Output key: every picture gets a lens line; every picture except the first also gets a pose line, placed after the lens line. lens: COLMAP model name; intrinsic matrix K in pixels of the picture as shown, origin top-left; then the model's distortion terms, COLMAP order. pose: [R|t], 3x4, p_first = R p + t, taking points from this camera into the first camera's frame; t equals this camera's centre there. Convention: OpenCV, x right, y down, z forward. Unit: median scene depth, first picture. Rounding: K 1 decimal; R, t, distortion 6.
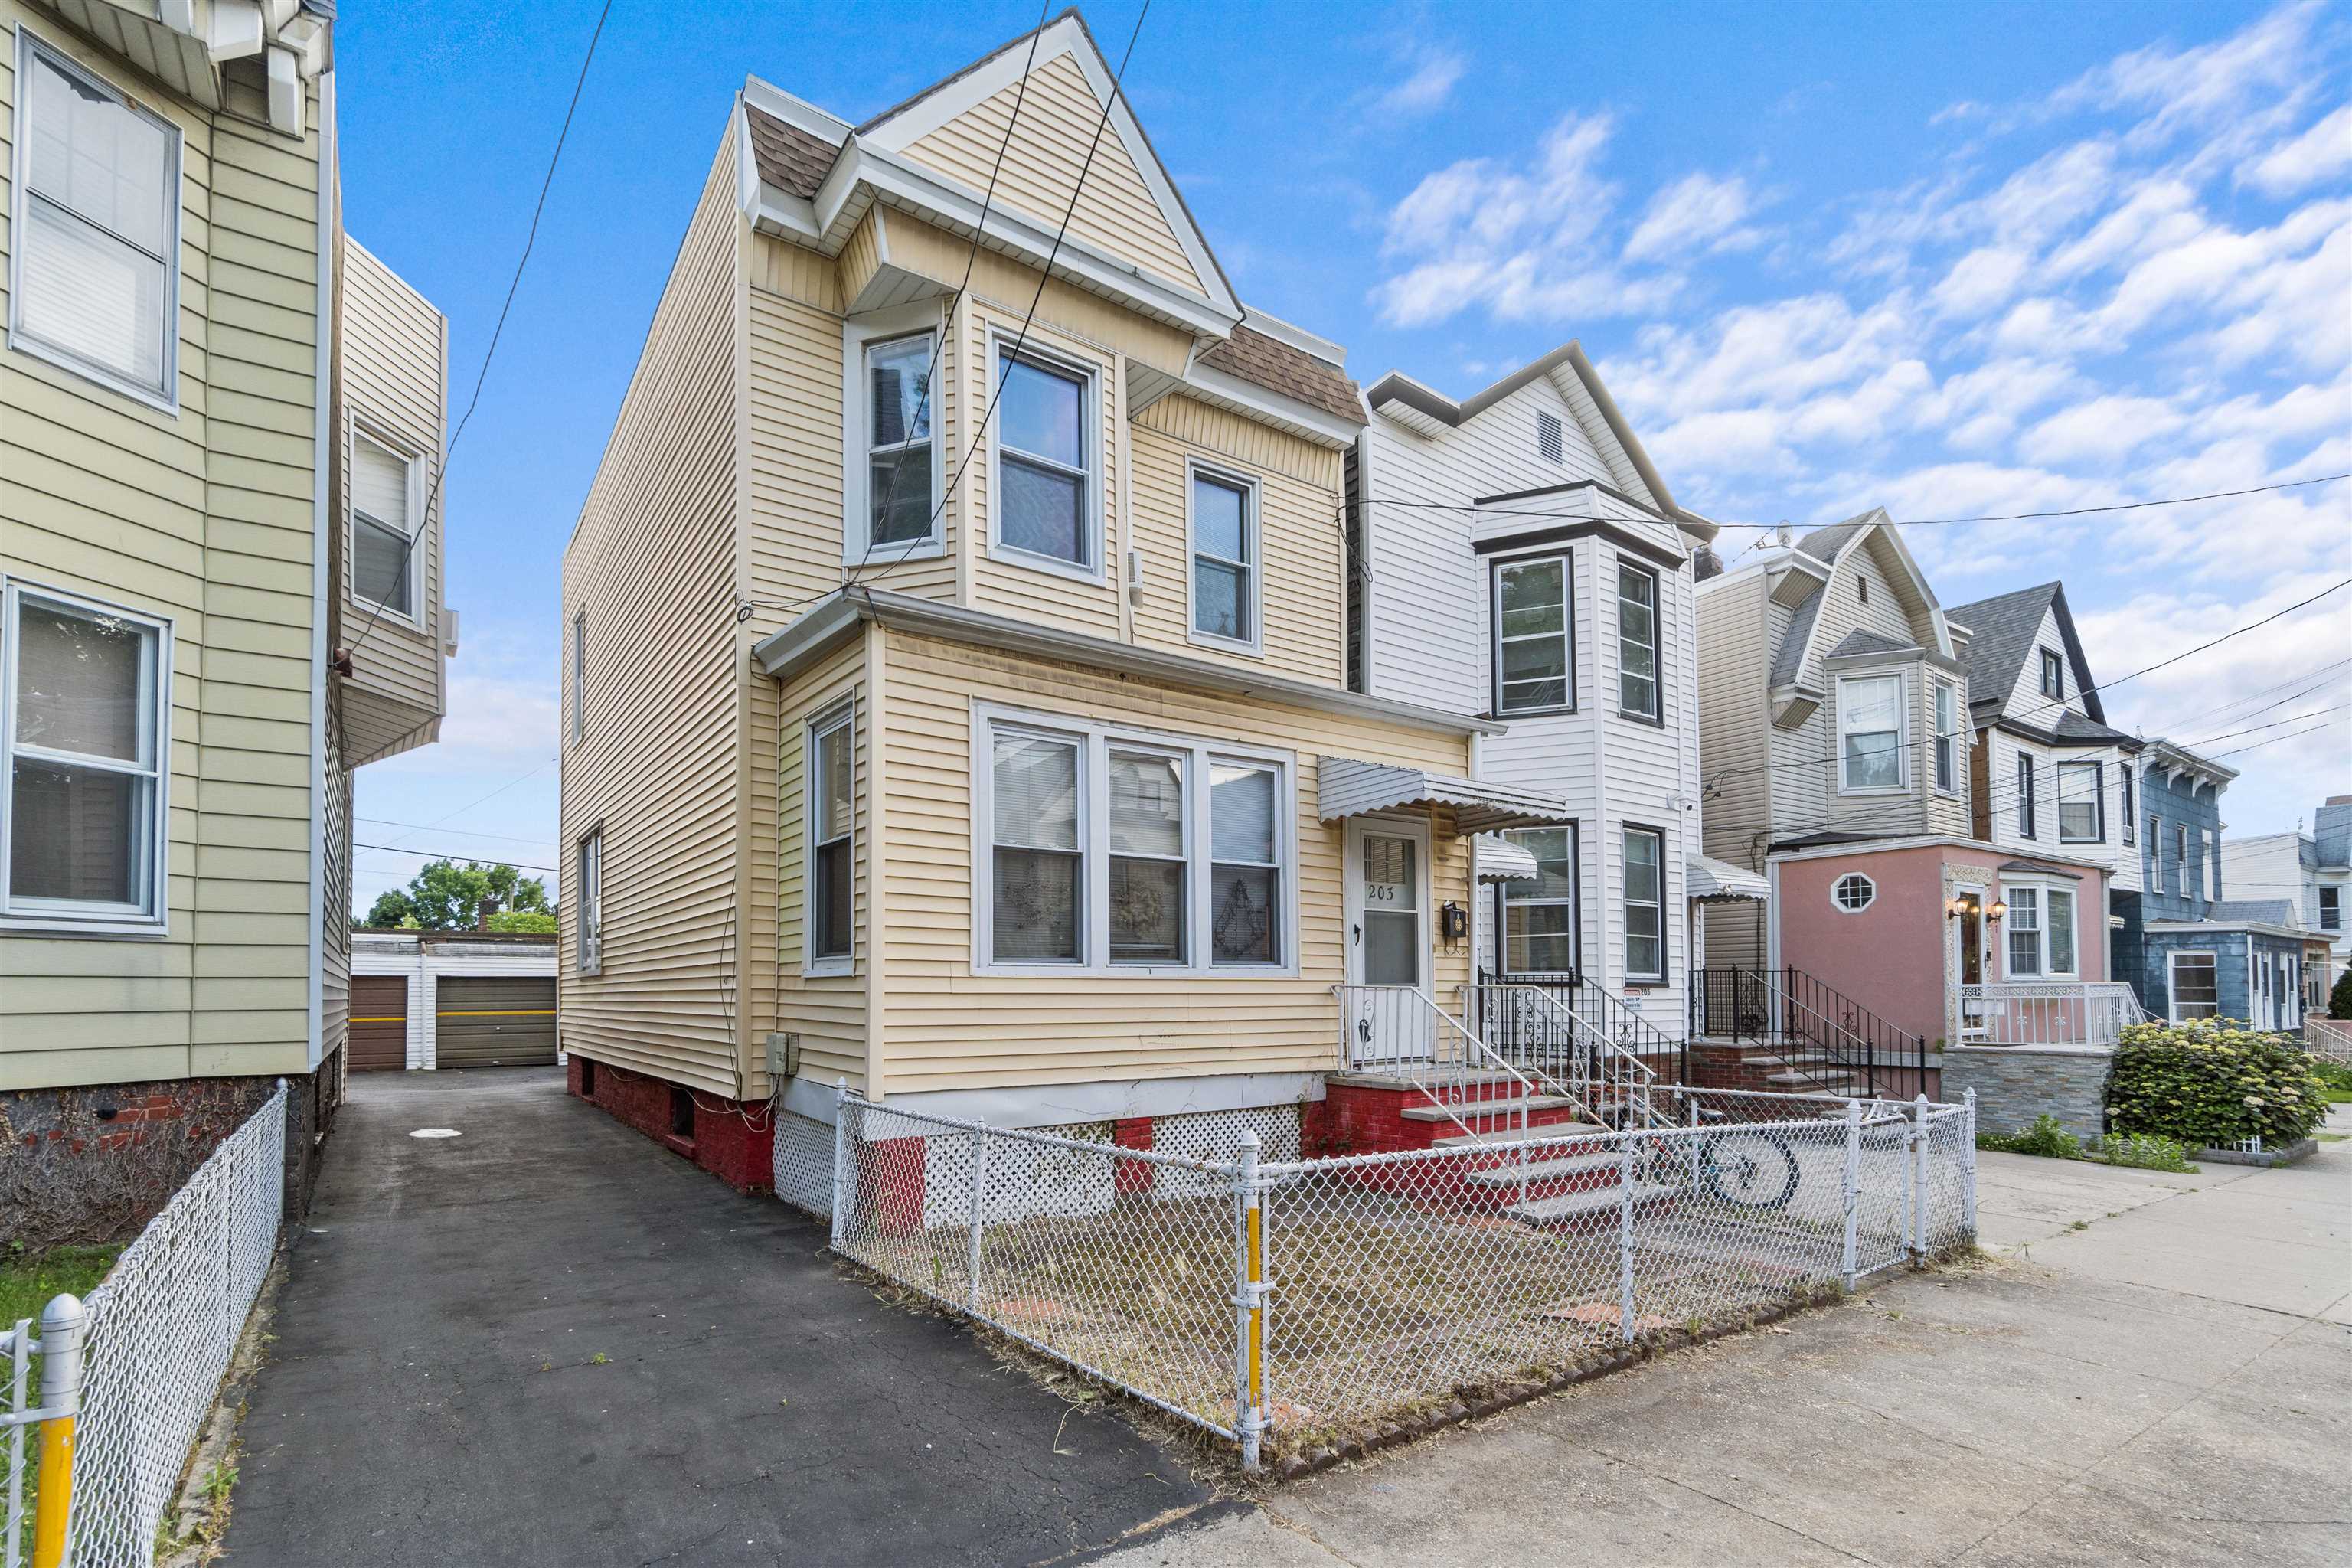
lens RADIAL K [[1060.8, 0, 1171.2], [0, 1060.8, 963.5], [0, 0, 1]] dist [0.001417, 0.000397]
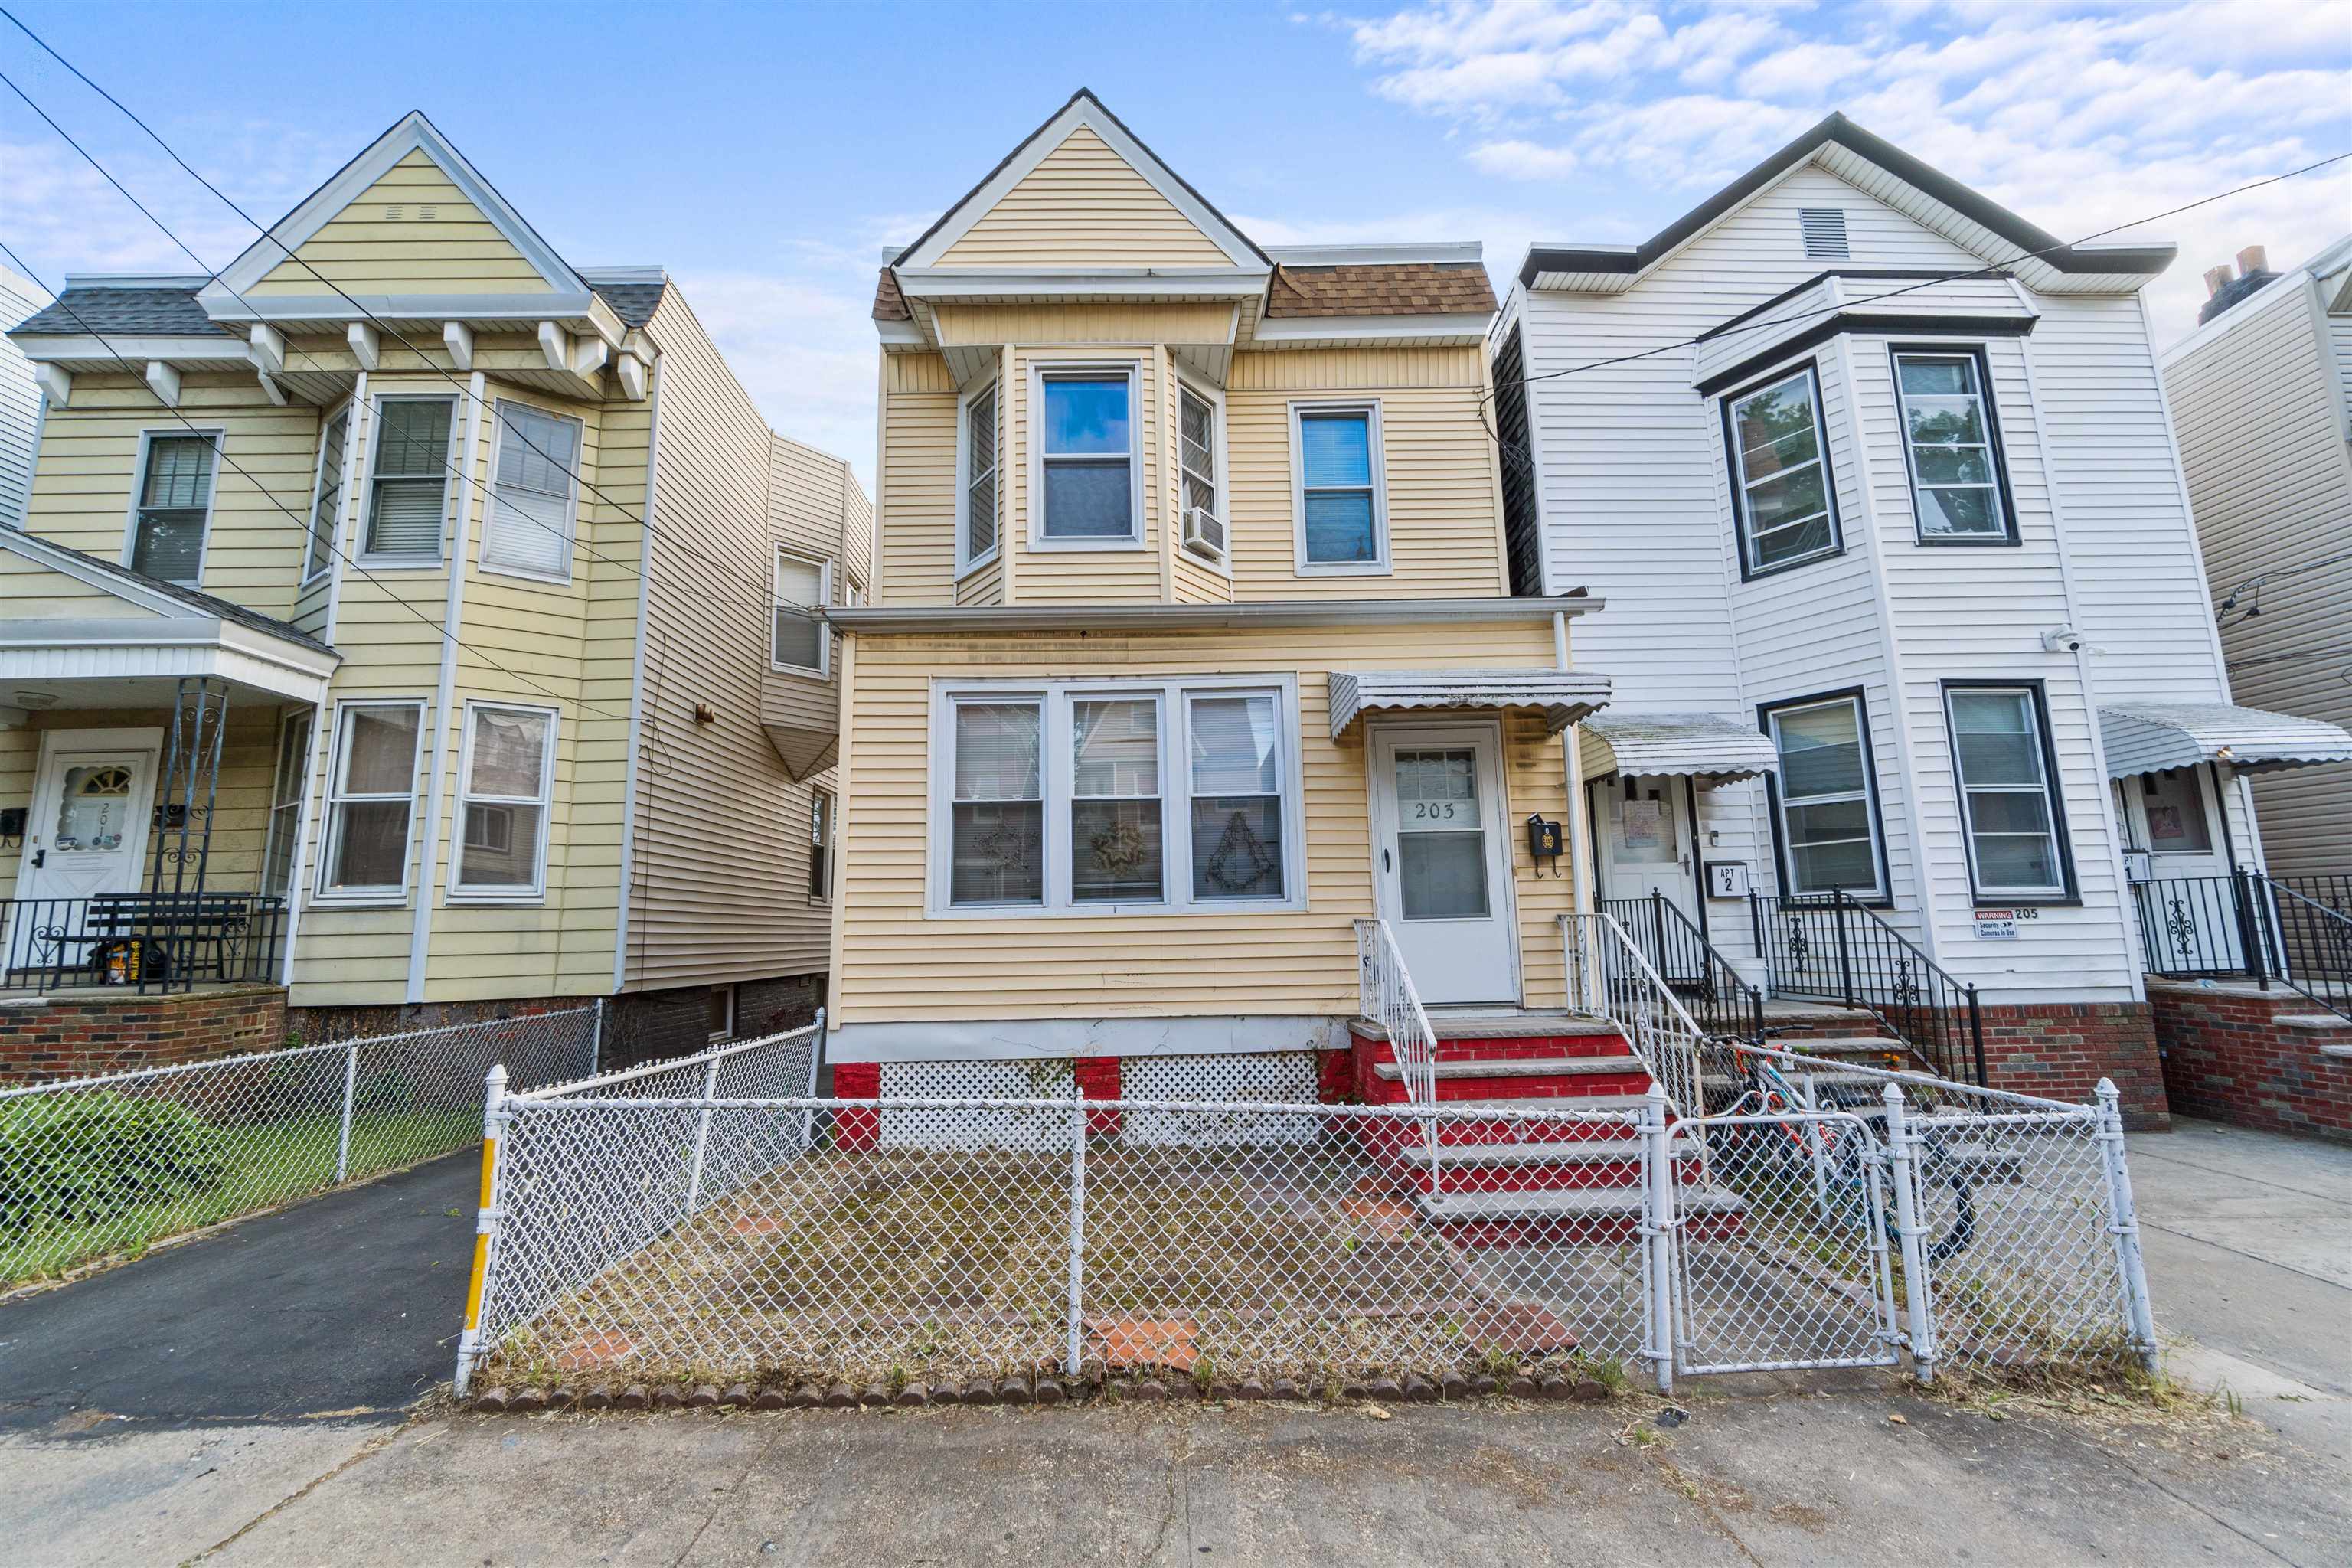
lens RADIAL K [[1006.3, 0, 1183.5], [0, 1006.3, 764.5], [0, 0, 1]] dist [-0.001921, 0.000184]
pose [[0.834322, -0.102965, -0.541576, 0.508266], [0.031990, 0.989790, -0.138897, 0.005054], [0.550348, 0.098560, 0.829098, 0.195657]]
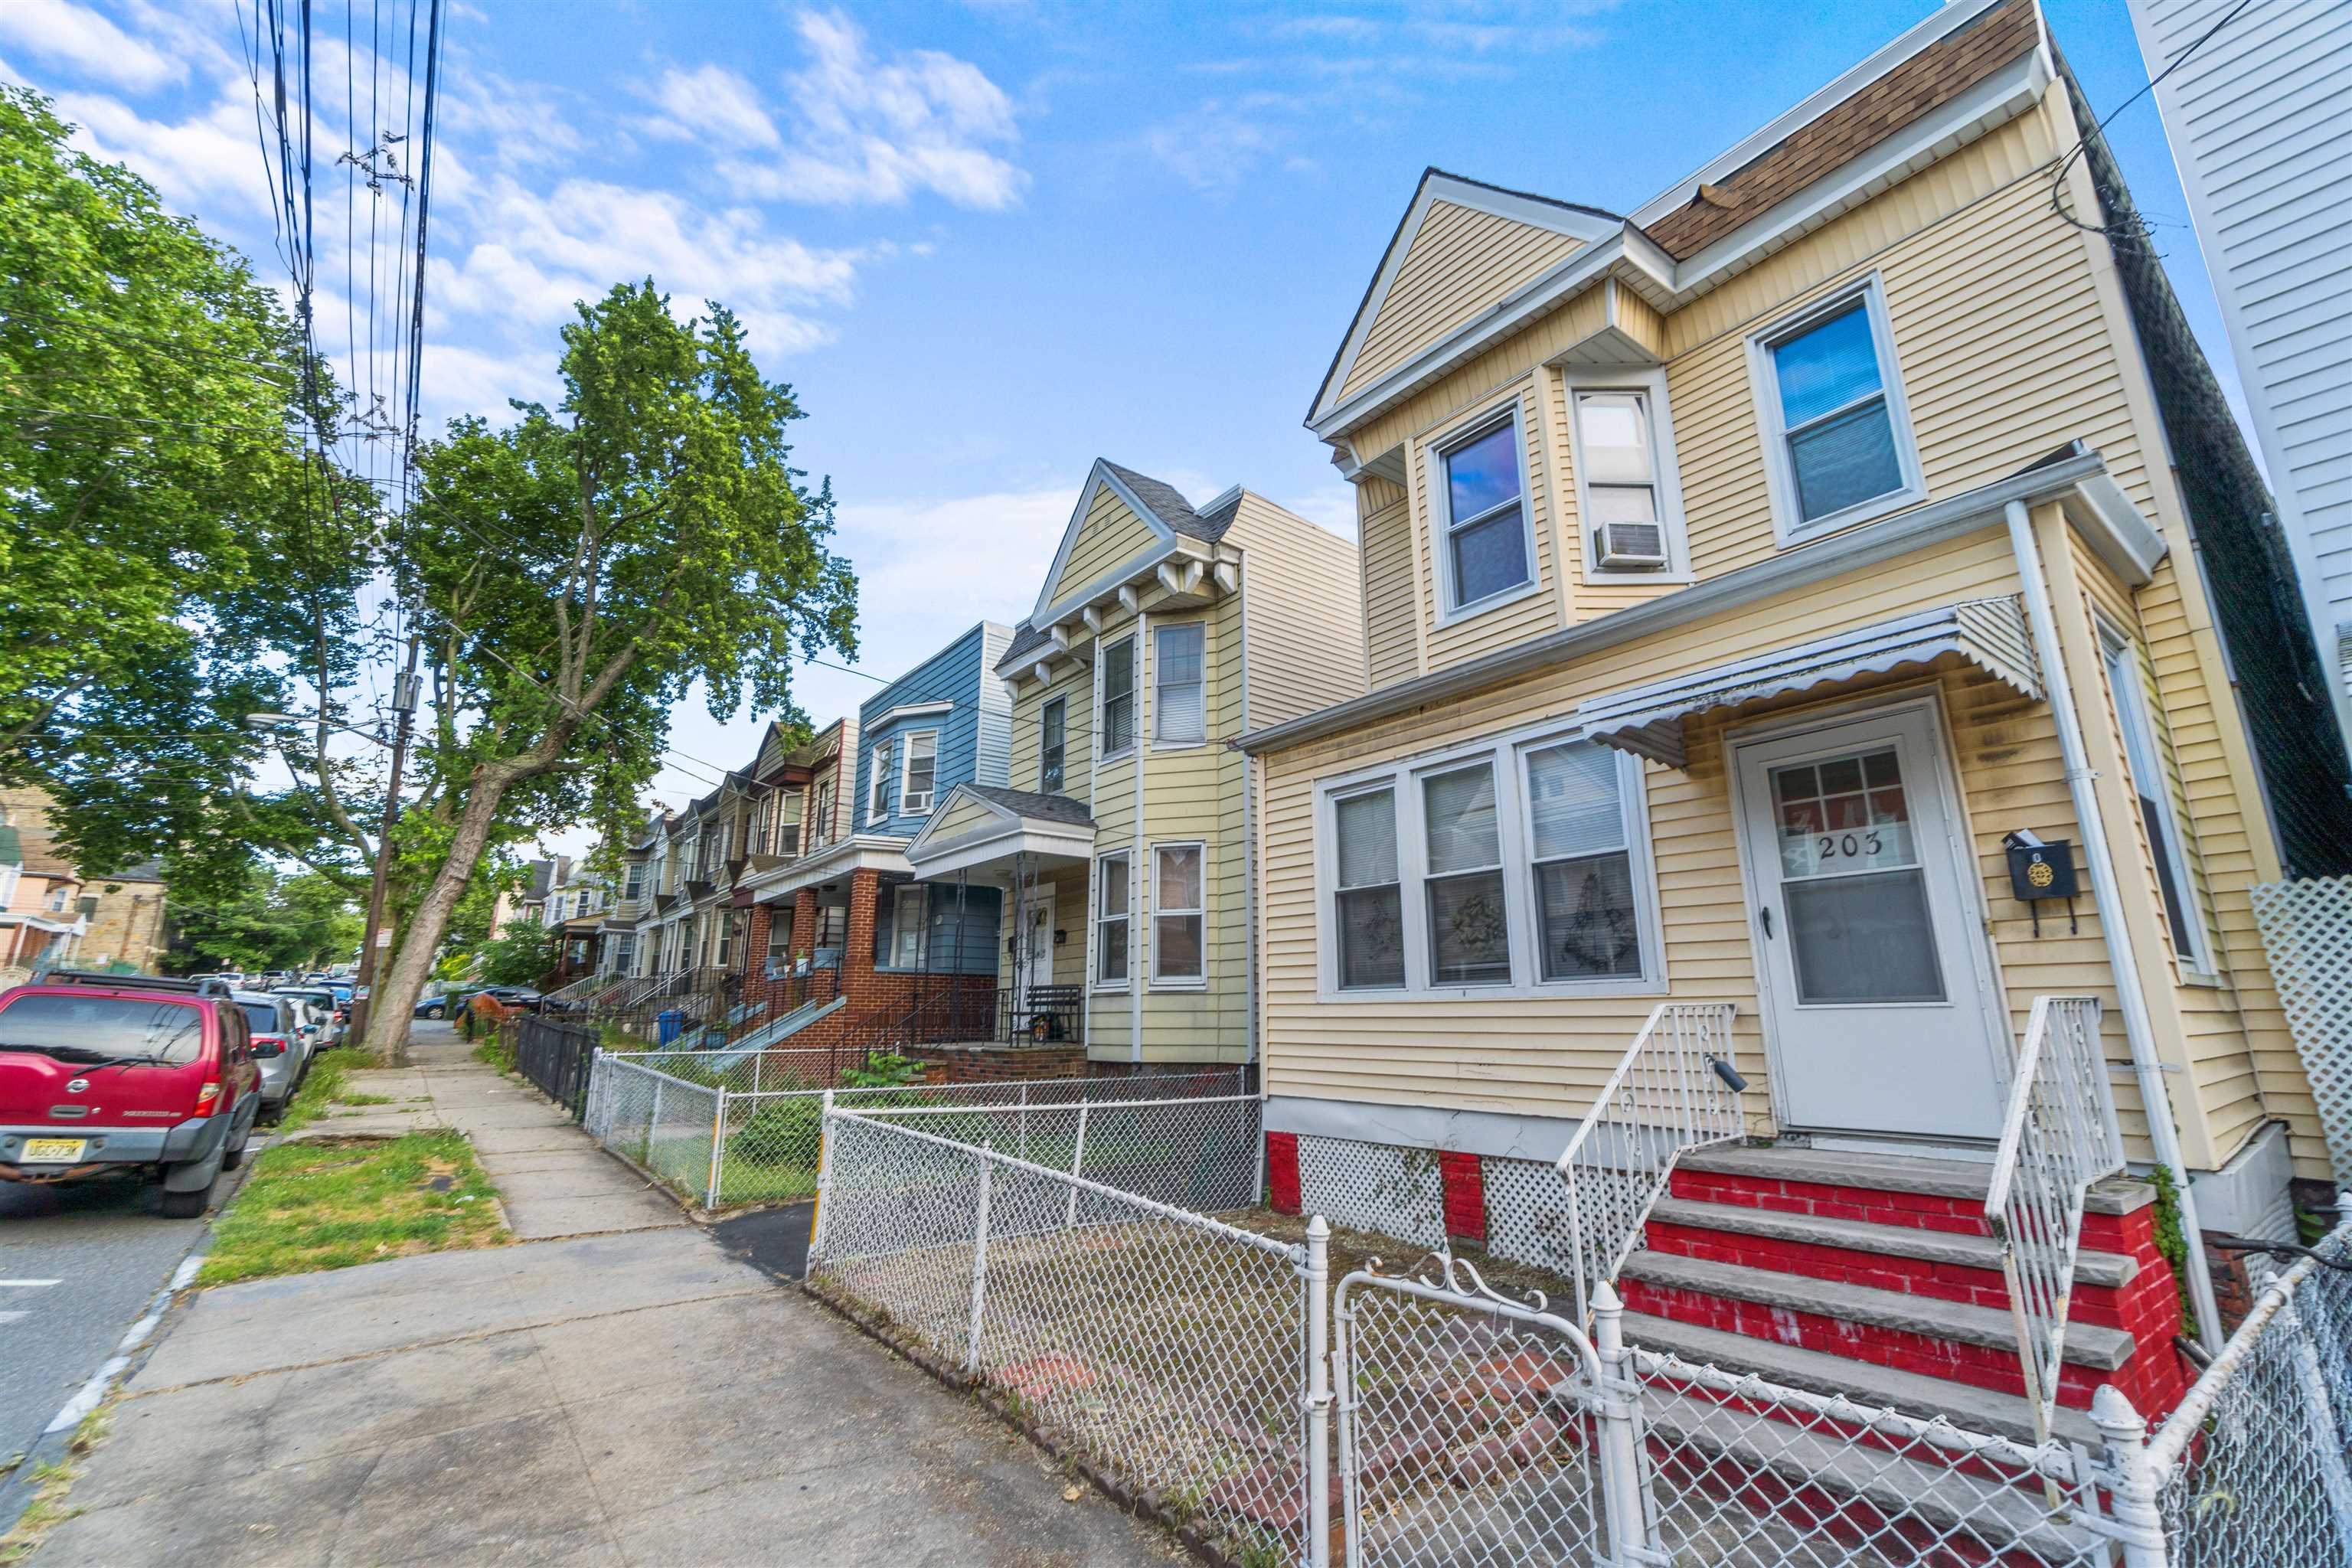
lens RADIAL K [[1009.2, 0, 1165.8], [0, 1009.2, 769.2], [0, 0, 1]] dist [-0.001602, 0.000025]
pose [[0.047403, -0.242500, -0.968993, 0.795494], [0.027346, 0.970035, -0.241423, 0.021094], [0.998501, -0.015054, 0.052614, 0.608460]]
